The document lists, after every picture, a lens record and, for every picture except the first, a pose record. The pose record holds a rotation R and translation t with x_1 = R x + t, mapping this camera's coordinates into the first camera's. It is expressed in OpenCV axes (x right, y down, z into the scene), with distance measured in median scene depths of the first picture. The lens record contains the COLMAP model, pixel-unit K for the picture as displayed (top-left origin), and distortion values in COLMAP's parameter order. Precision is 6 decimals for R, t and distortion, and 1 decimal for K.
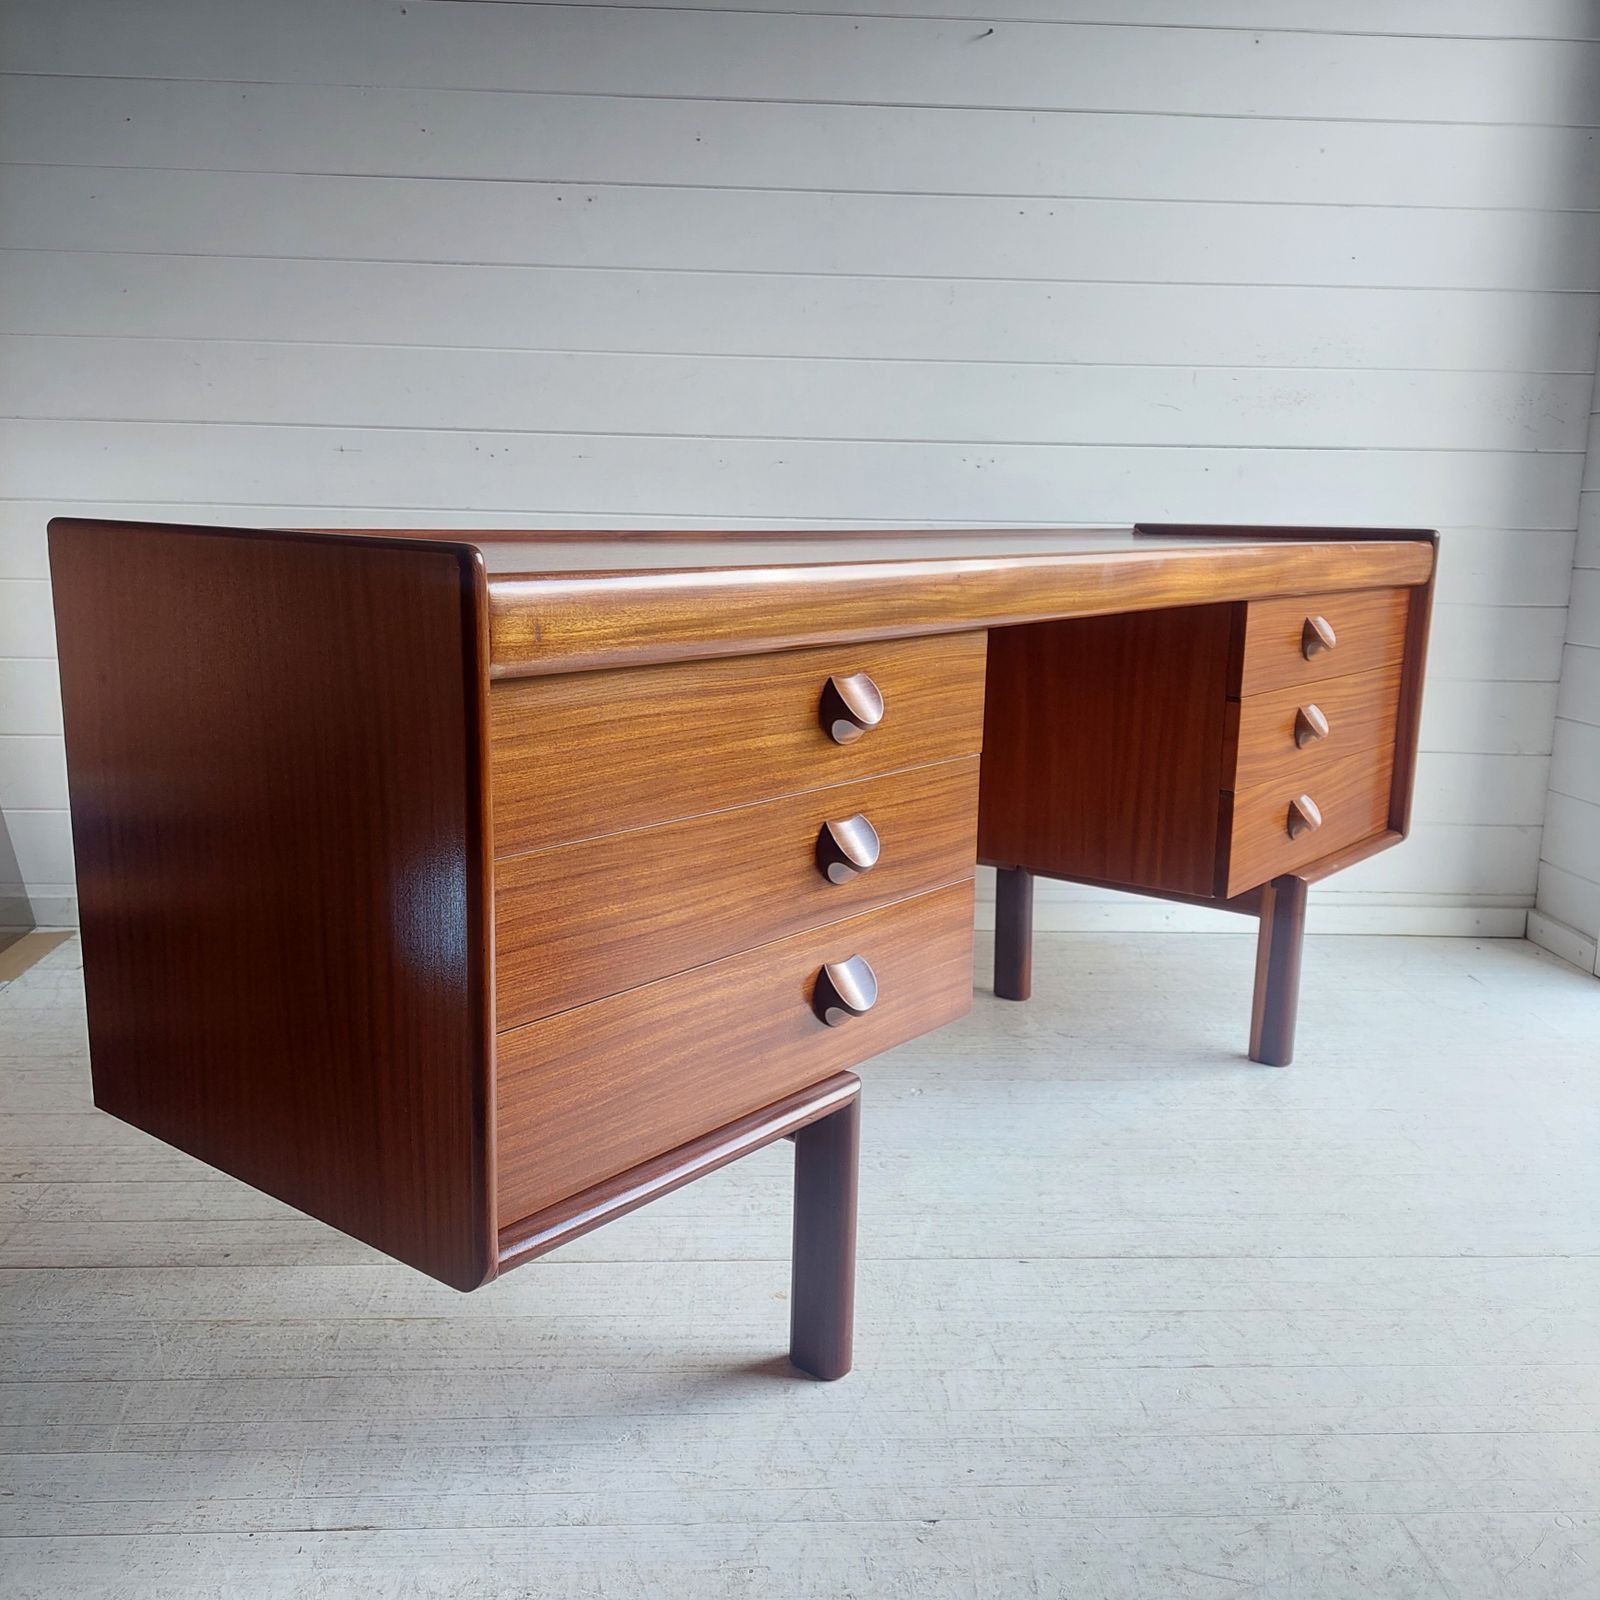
lens RADIAL K [[1556.7, 0, 821.7], [0, 1556.7, 807.8], [0, 0, 1]] dist [0.120872, -0.191736]
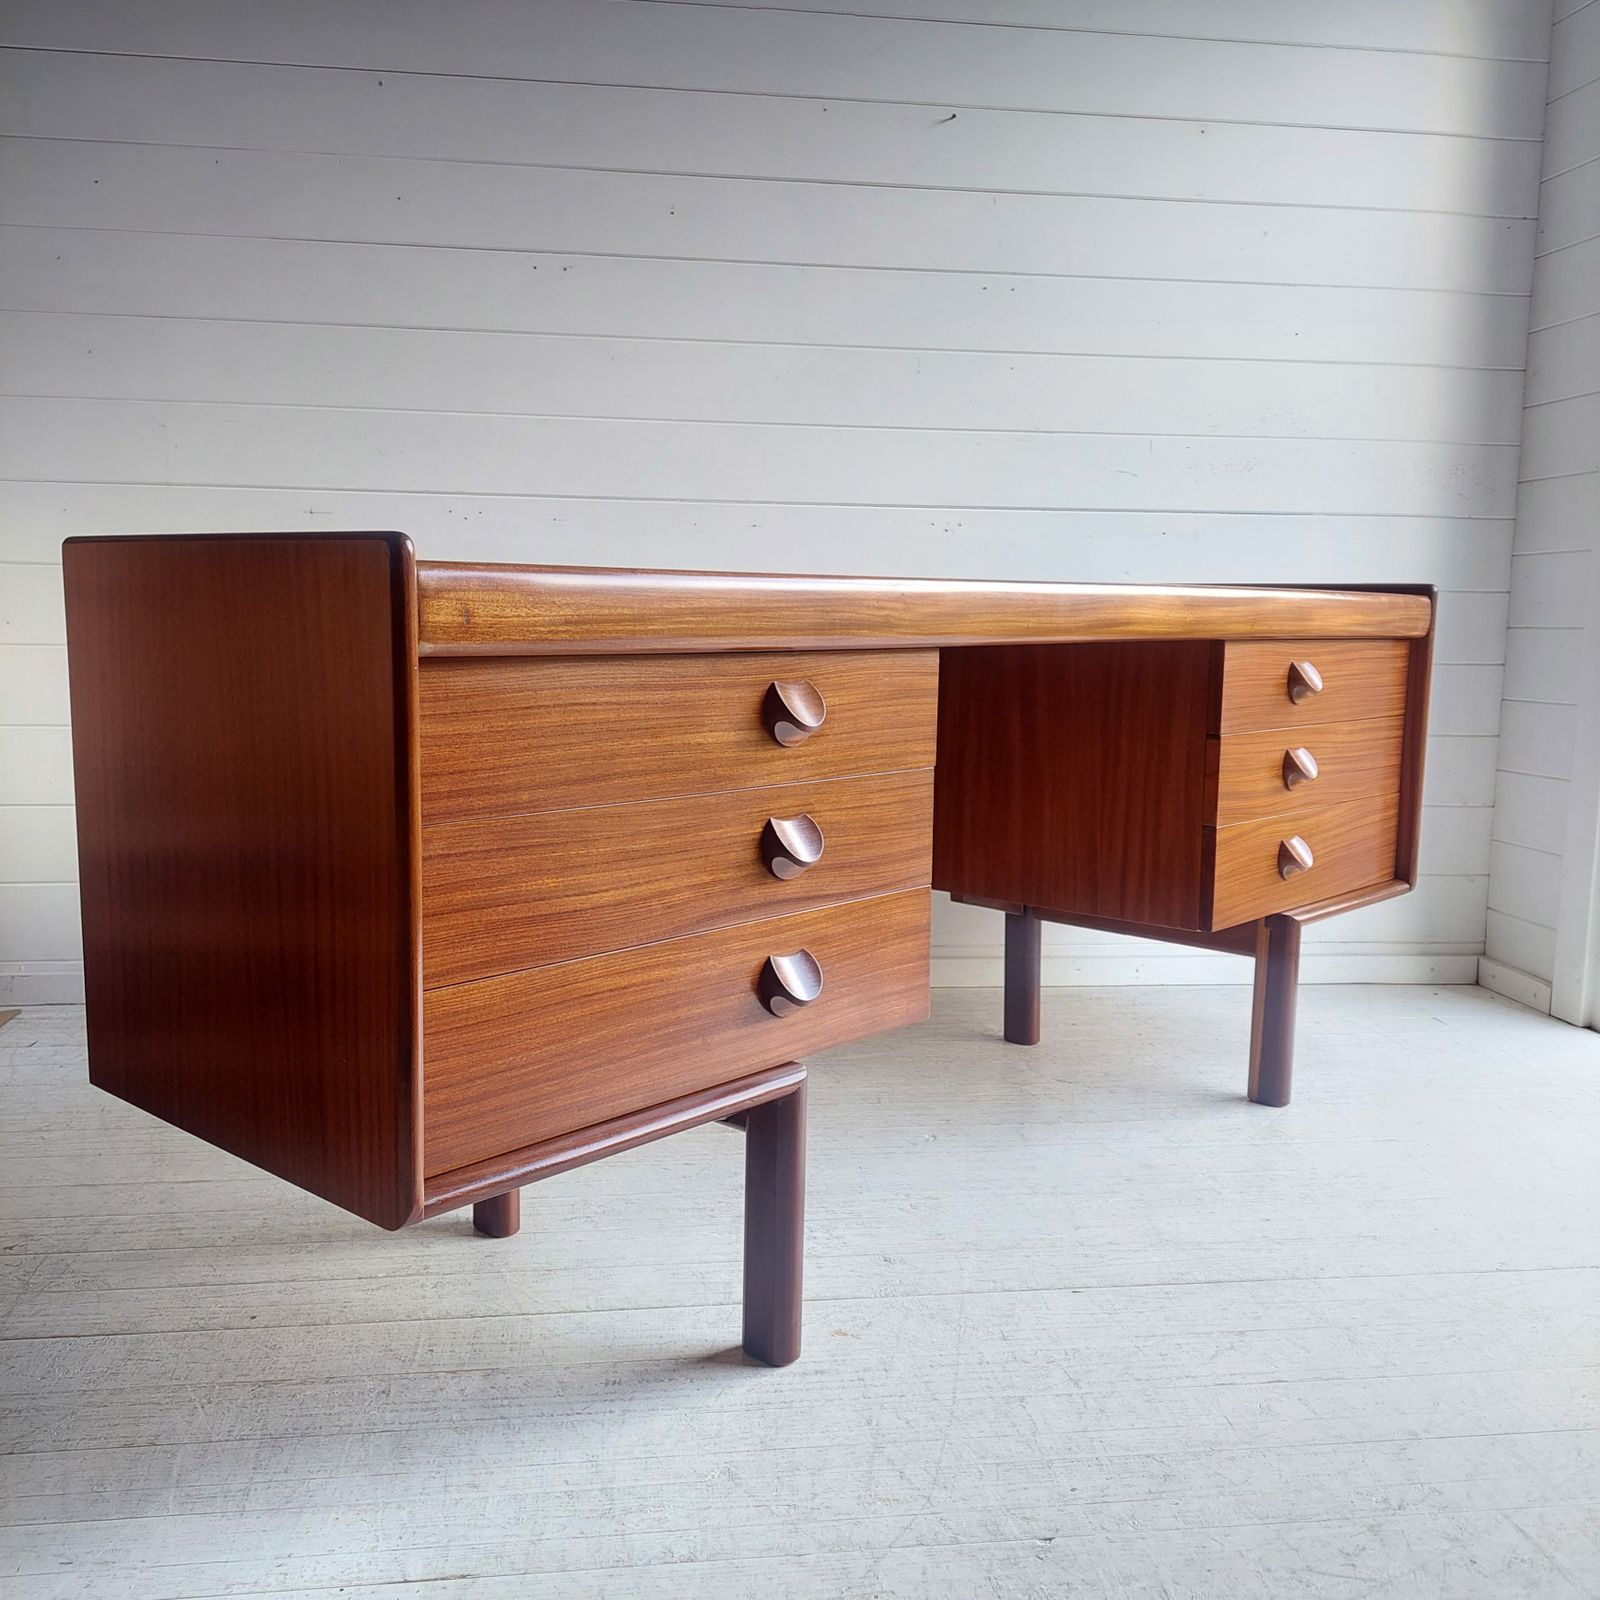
lens RADIAL K [[1556.7, 0, 821.7], [0, 1556.7, 807.8], [0, 0, 1]] dist [0.120872, -0.191736]
pose [[0.998263, 0.003408, -0.058813, 0.071892], [-0.007270, 0.997821, -0.065574, 0.050548], [0.058462, 0.065888, 0.996113, -0.039318]]
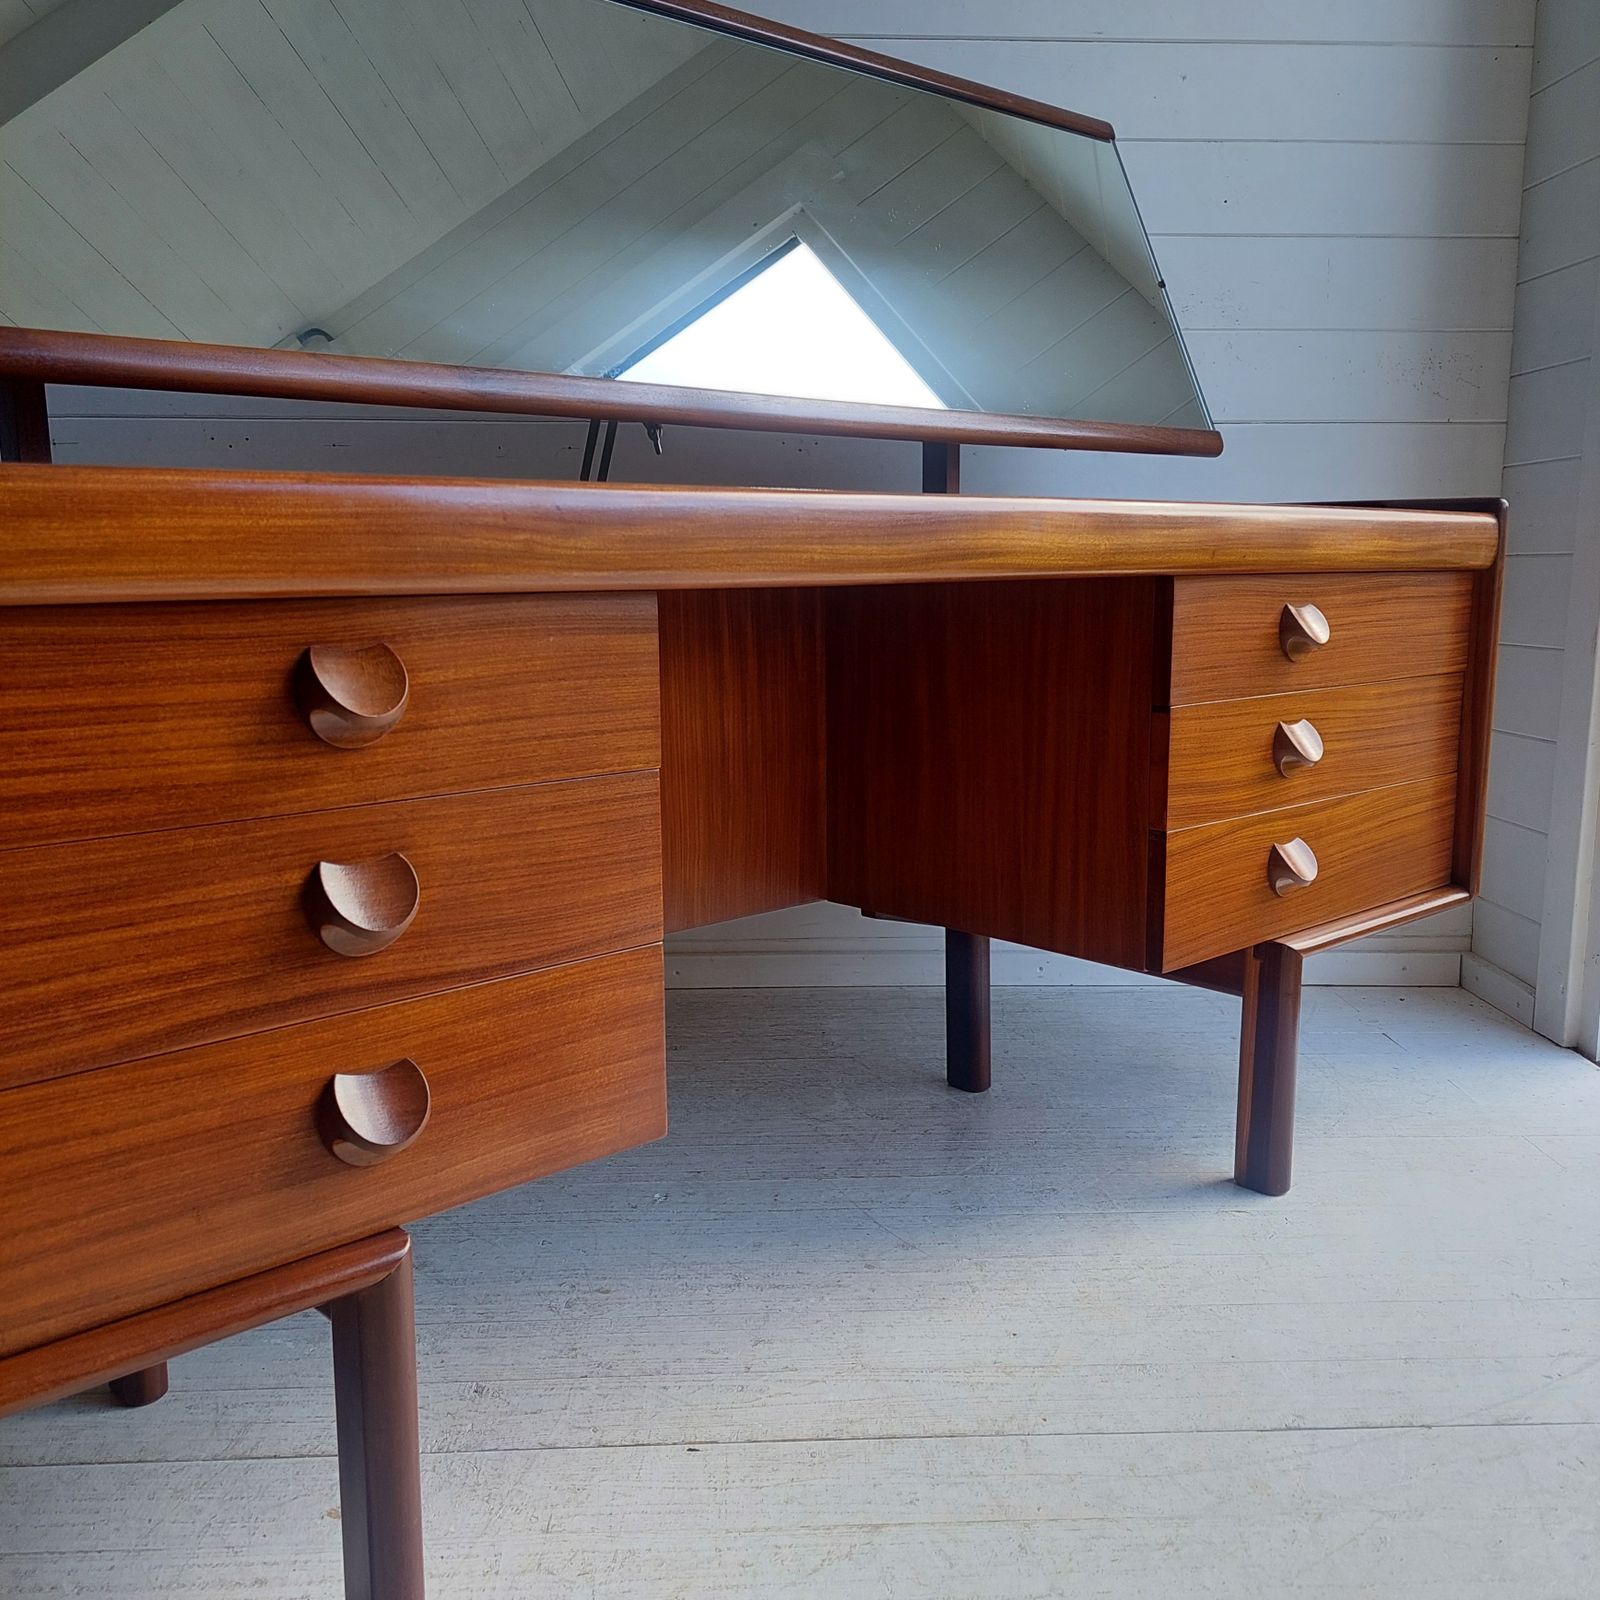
lens RADIAL K [[1556.7, 0, 821.7], [0, 1556.7, 807.8], [0, 0, 1]] dist [0.120872, -0.191736]
pose [[0.989354, 0.001239, -0.145523, 0.227851], [-0.006073, 0.999444, -0.032784, 0.004058], [0.145401, 0.033318, 0.988812, 0.255262]]
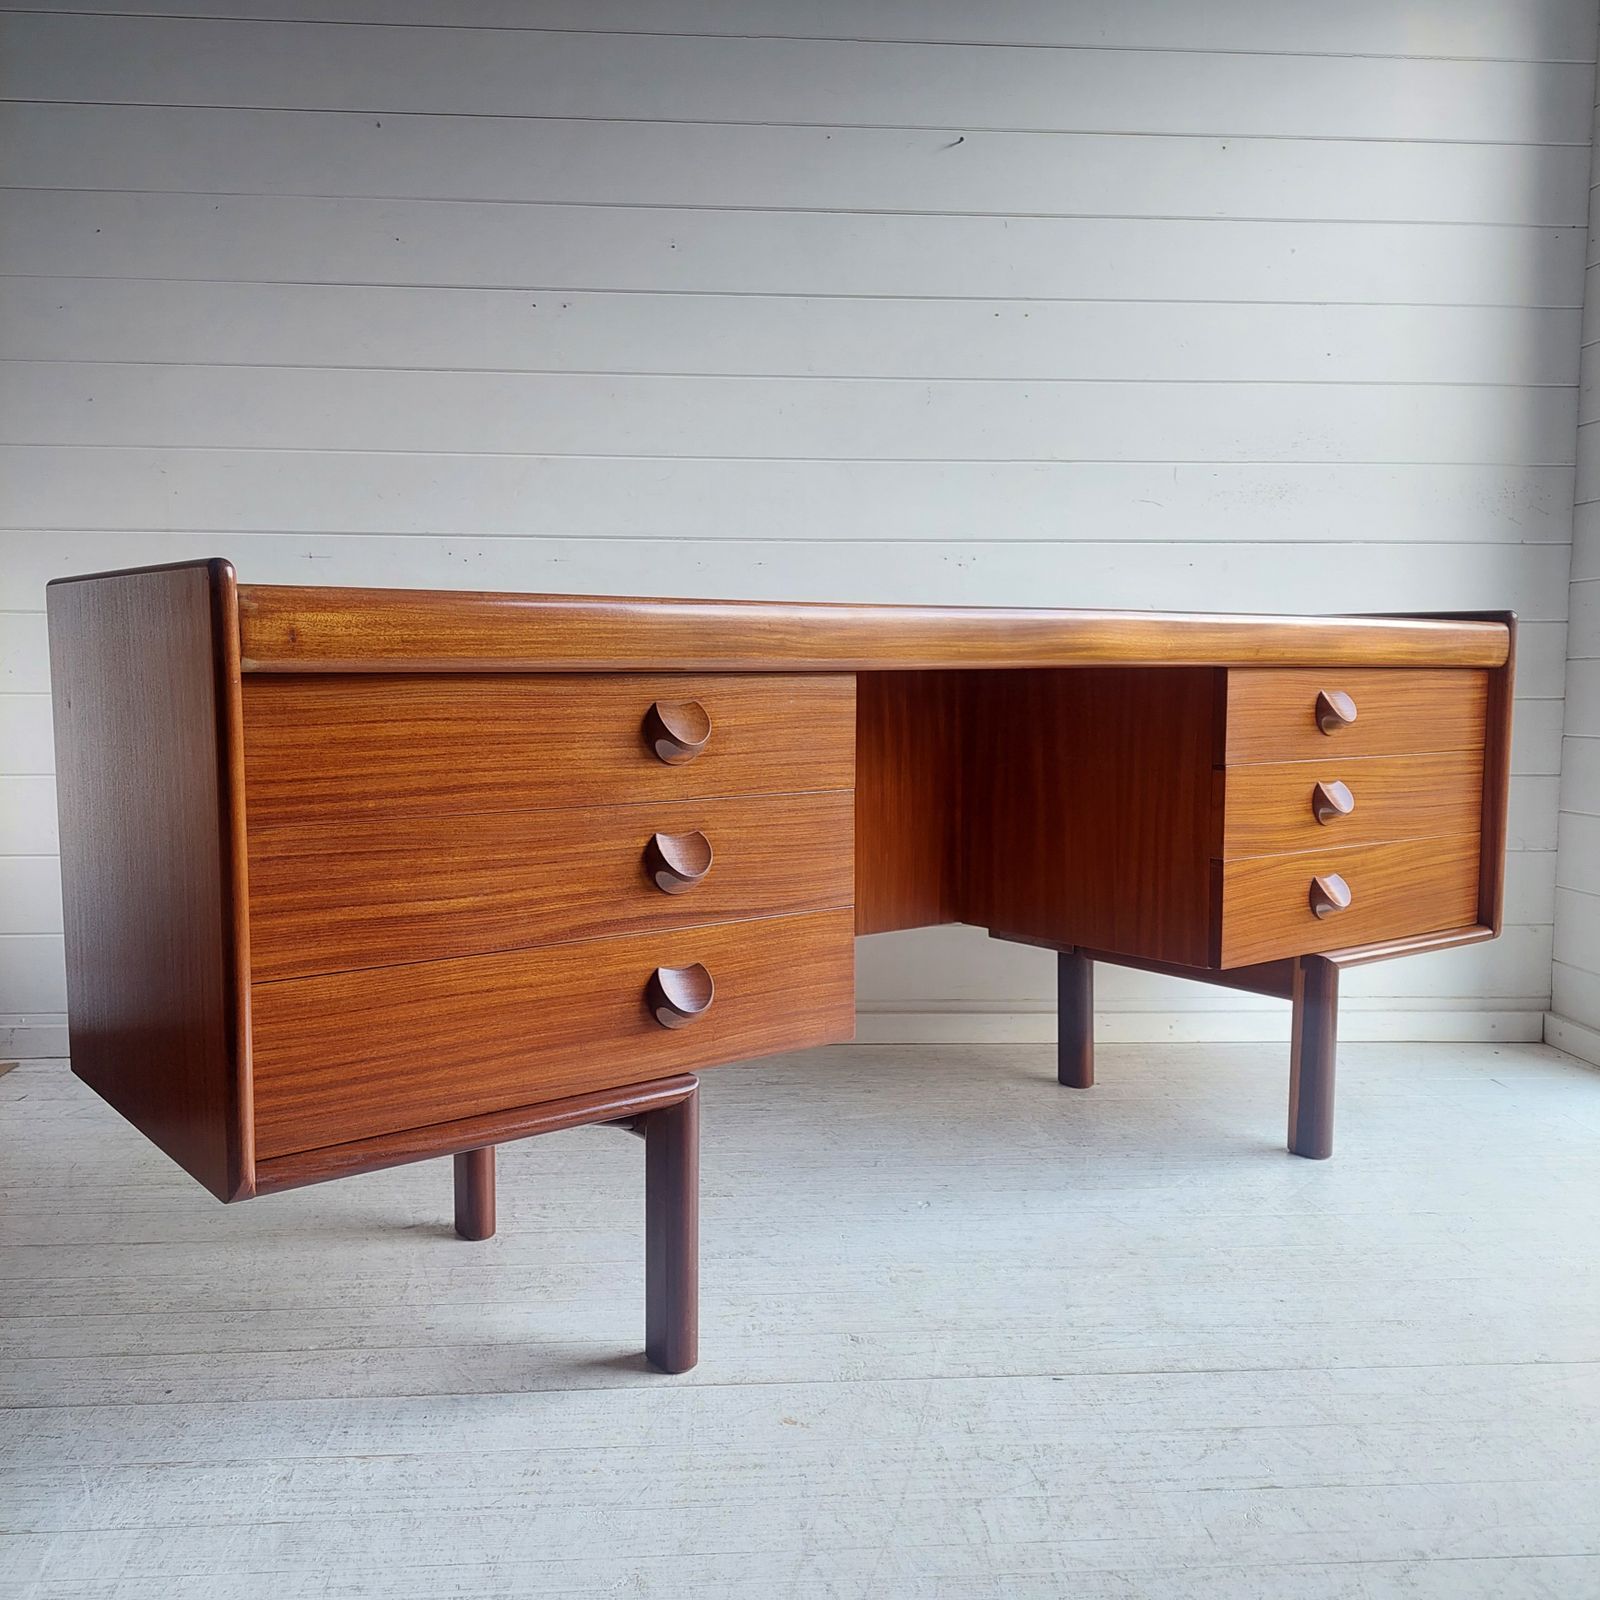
lens RADIAL K [[1587.6, 0, 817.8], [0, 1587.6, 811.0], [0, 0, 1]] dist [0.132095, -0.212853]
pose [[0.973942, 0.005514, -0.226730, 0.264750], [-0.028383, 0.994808, -0.097727, 0.070773], [0.225014, 0.101616, 0.969042, -0.045415]]
